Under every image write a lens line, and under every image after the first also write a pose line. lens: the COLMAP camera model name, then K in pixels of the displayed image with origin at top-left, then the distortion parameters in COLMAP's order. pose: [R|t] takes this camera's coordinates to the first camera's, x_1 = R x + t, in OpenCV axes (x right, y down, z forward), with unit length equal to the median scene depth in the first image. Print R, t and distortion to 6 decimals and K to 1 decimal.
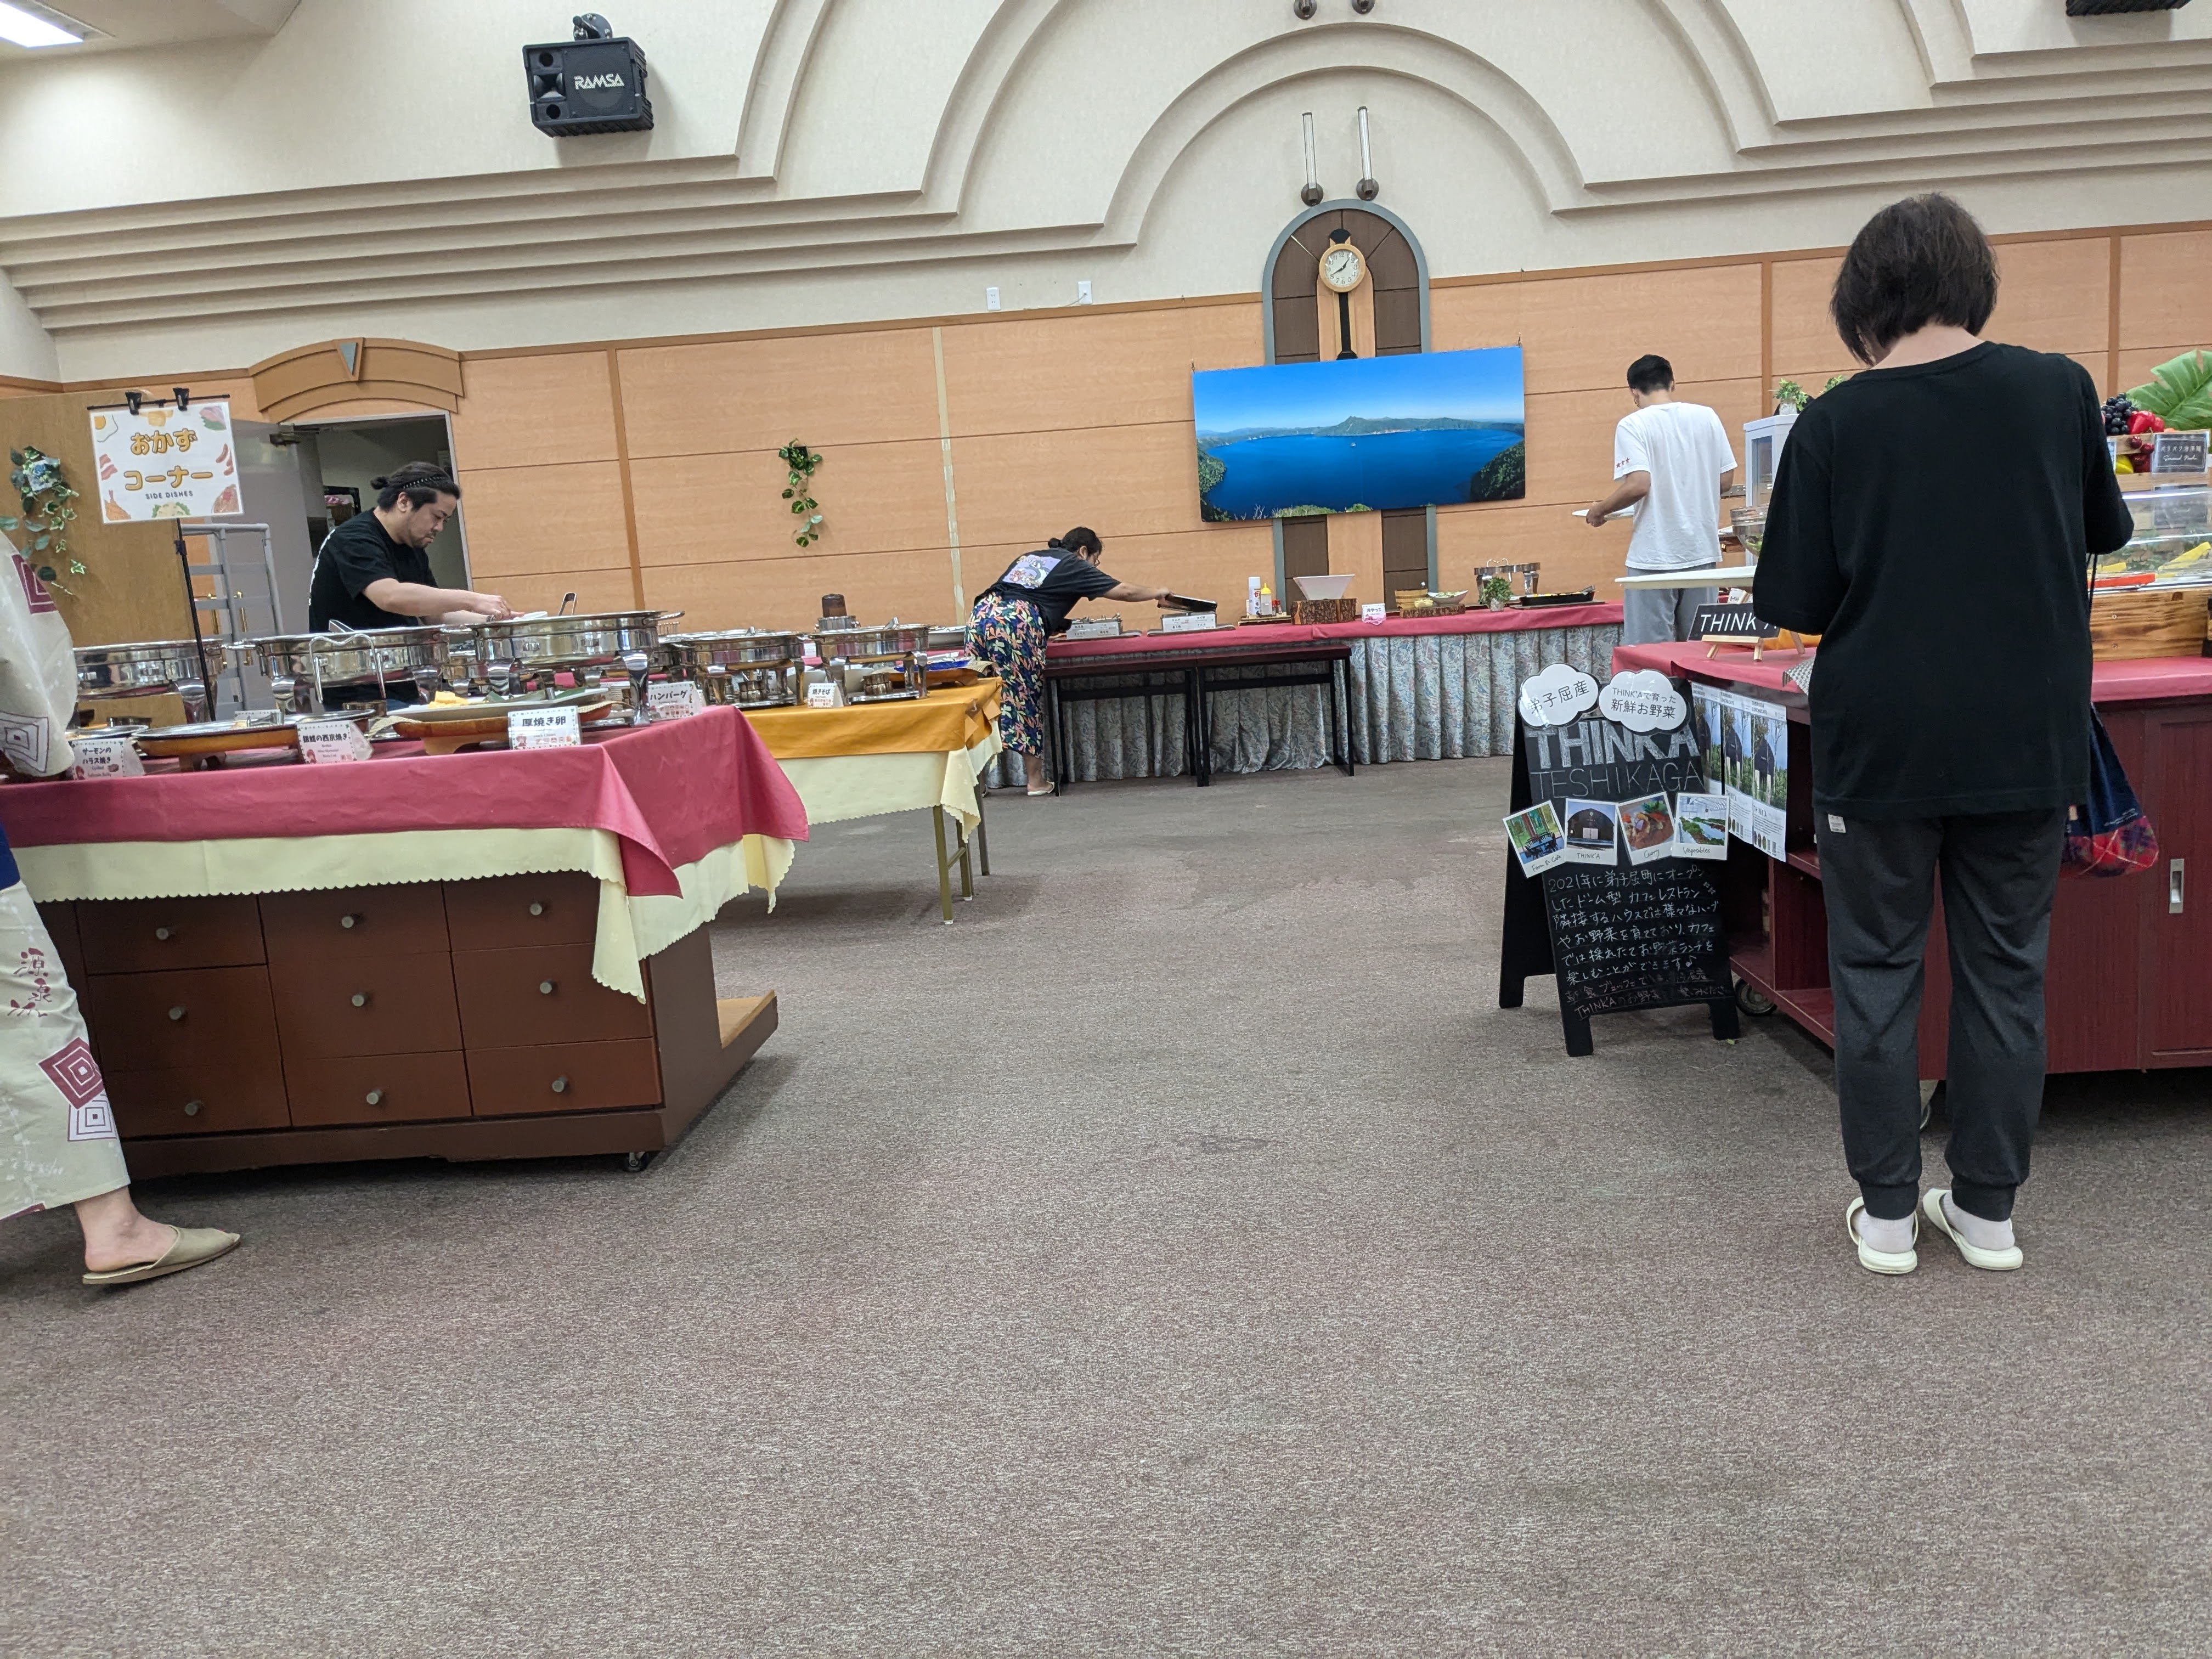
lens RADIAL K [[1716.3, 0, 1106.0], [0, 1716.3, 829.5], [0, 0, 1]] dist [-0.022532, -0.009243]
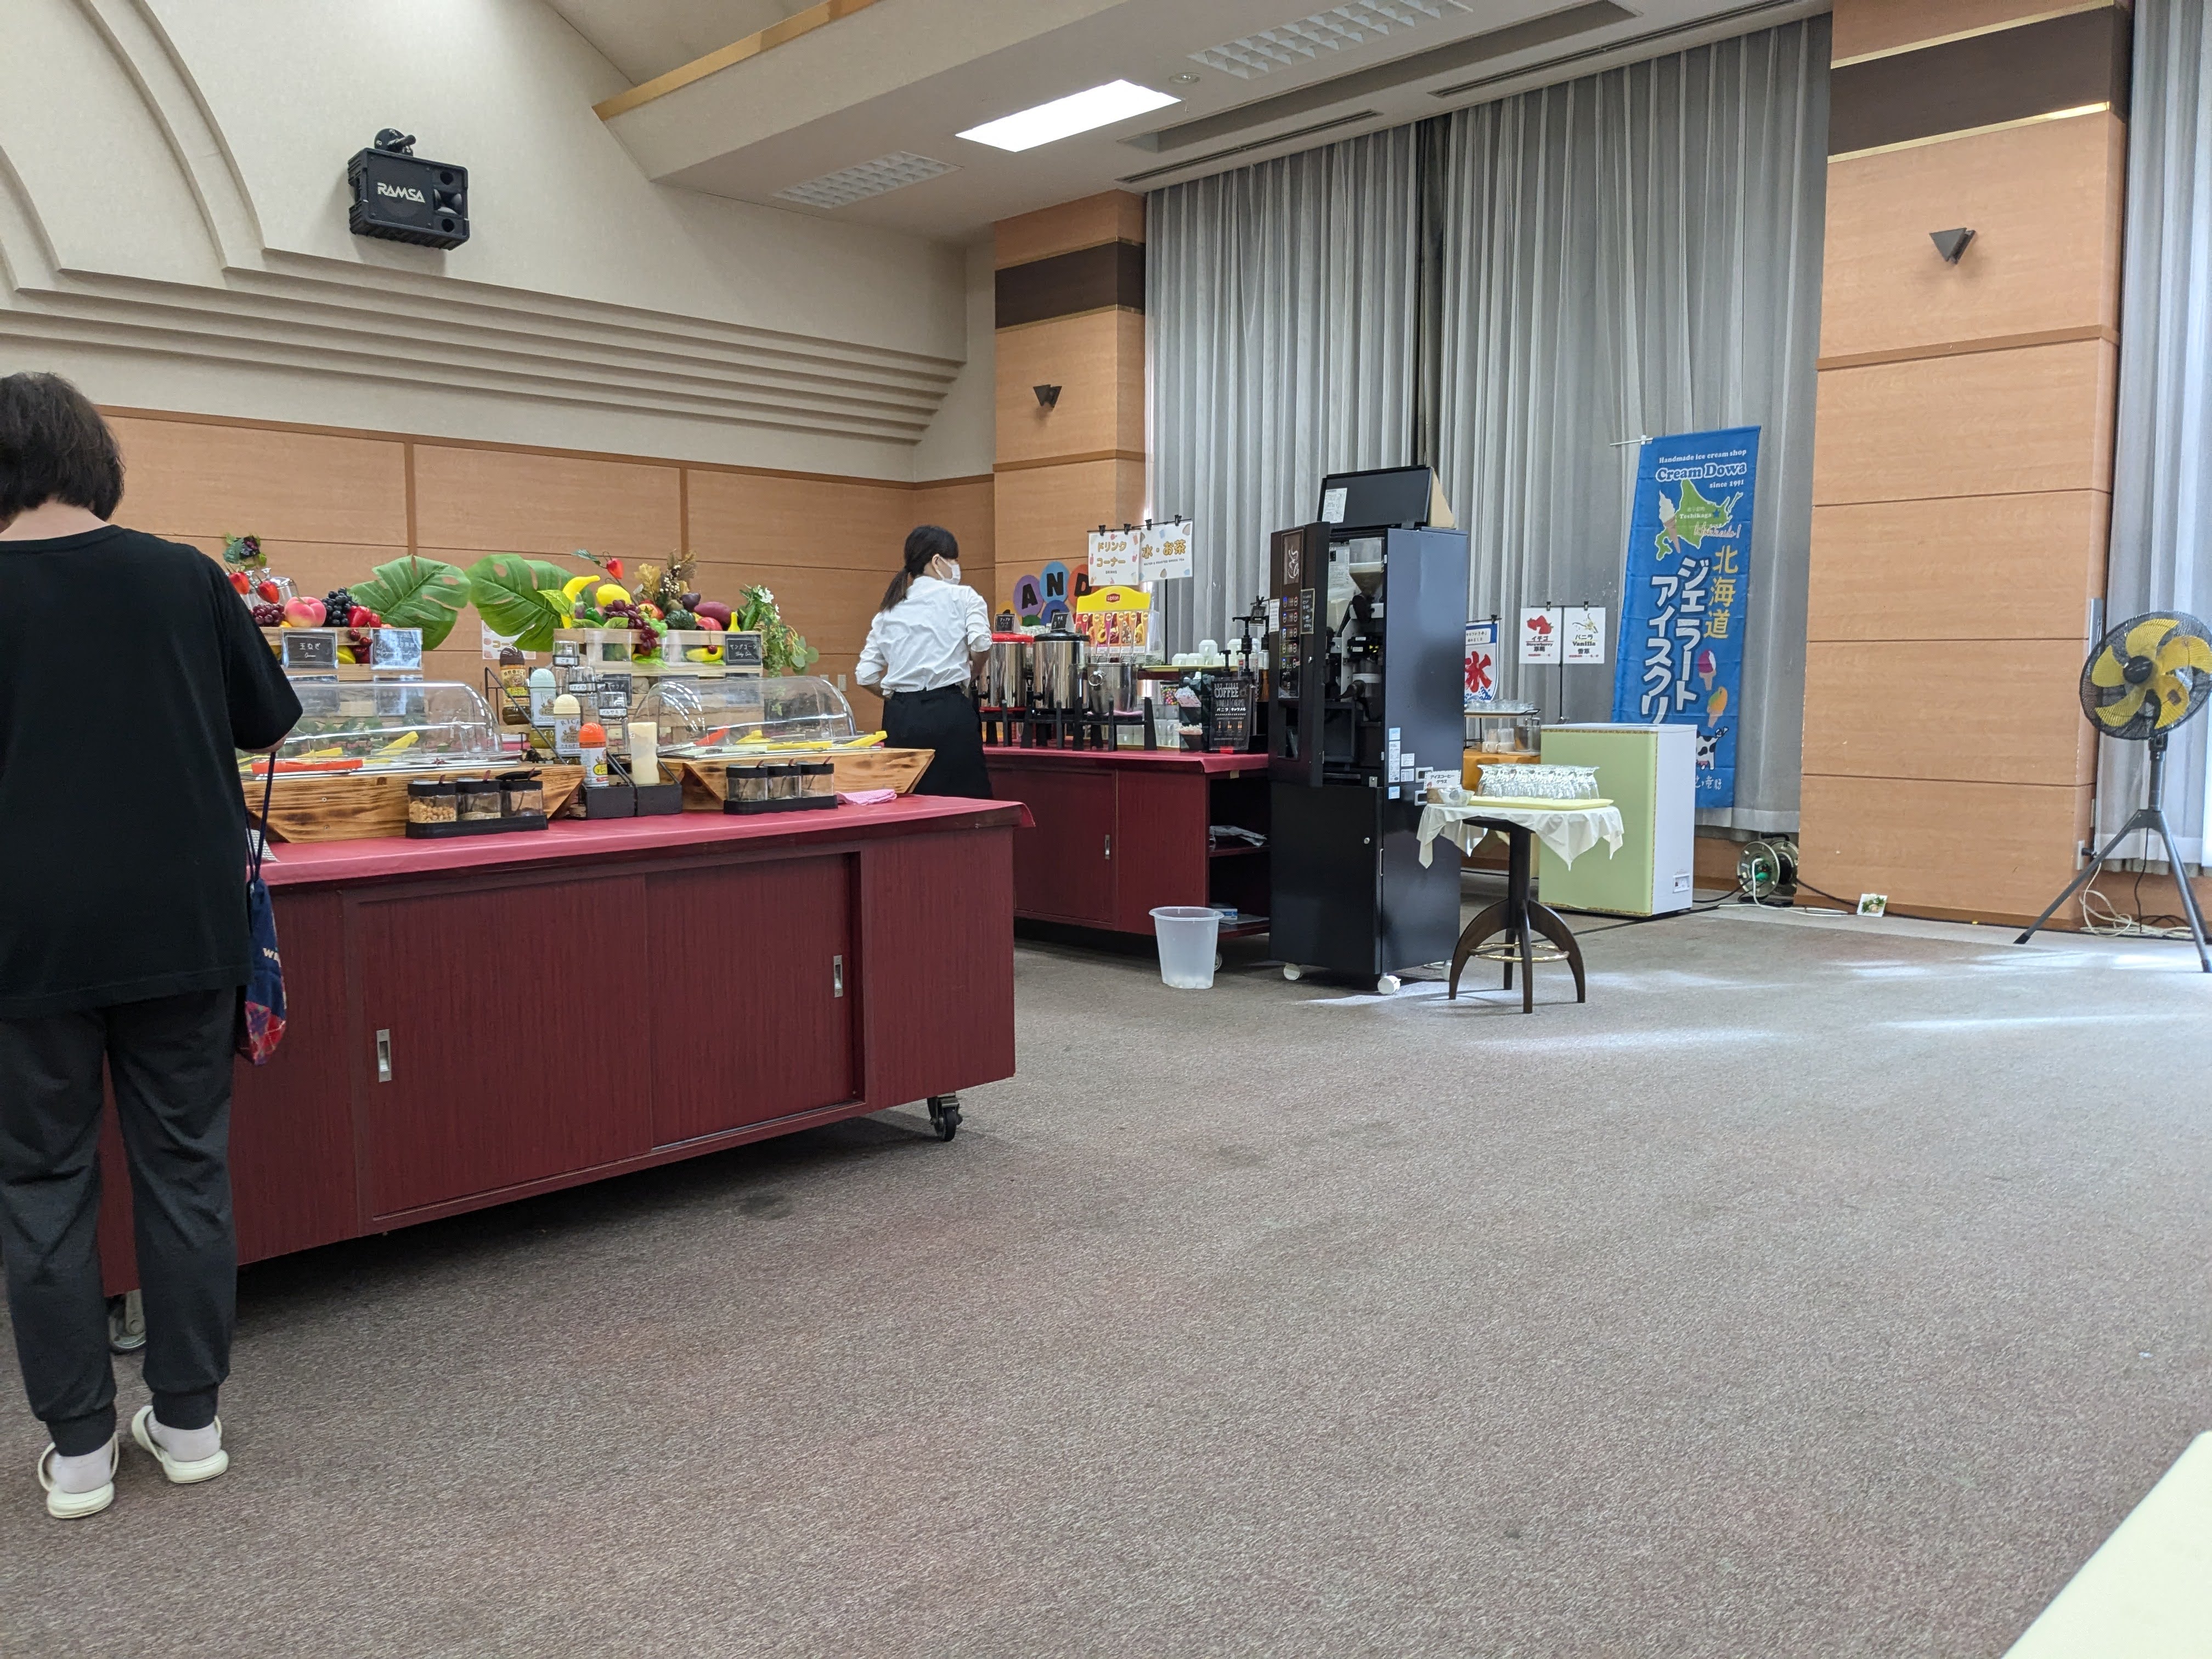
lens RADIAL K [[1721.5, 0, 1106.2], [0, 1721.5, 778.7], [0, 0, 1]] dist [0.006283, -0.003377]
pose [[0.679240, 0.018140, 0.733692, 0.153976], [0.071809, 0.993255, -0.091037, -0.007743], [-0.730395, 0.114522, 0.673356, -0.067425]]
